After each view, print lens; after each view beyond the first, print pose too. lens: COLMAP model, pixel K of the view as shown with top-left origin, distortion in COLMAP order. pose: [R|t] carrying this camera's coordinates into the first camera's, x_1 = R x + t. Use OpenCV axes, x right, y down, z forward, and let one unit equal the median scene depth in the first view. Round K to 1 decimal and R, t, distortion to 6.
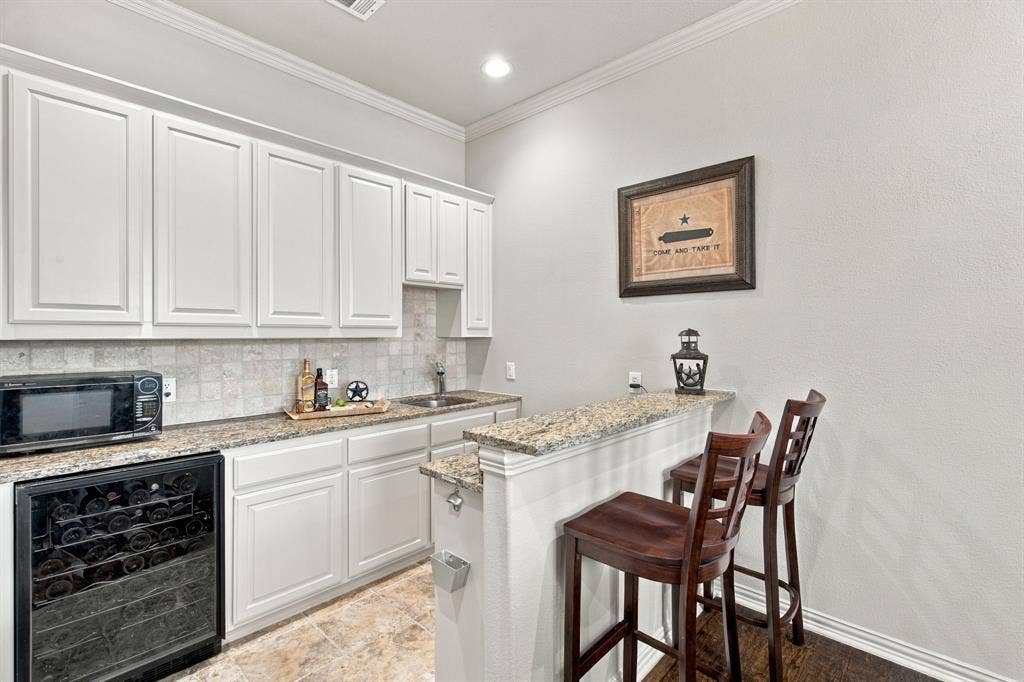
lens RADIAL K [[465.8, 0, 510.2], [0, 465.8, 337.1], [0, 0, 1]] dist [0.001756, -0.000327]
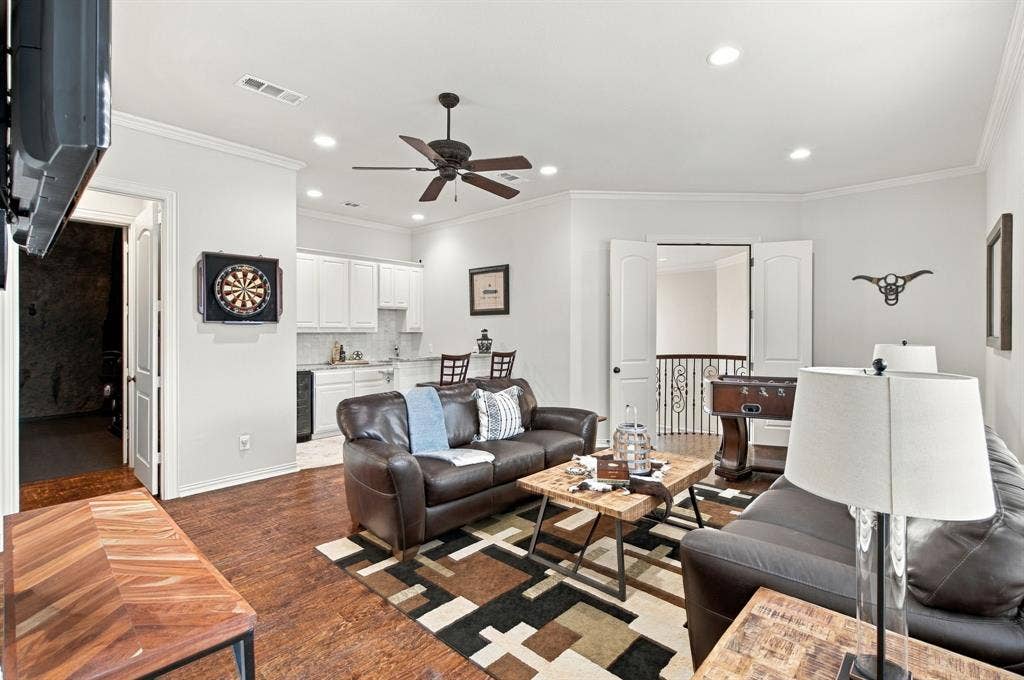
lens RADIAL K [[465.8, 0, 514.2], [0, 465.8, 336.8], [0, 0, 1]] dist [0.001756, -0.000327]
pose [[0.999740, 0.003375, 0.022547, 0.412974], [-0.003561, 0.999960, 0.008253, 0.002637], [-0.022518, -0.008331, 0.999712, -1.384054]]
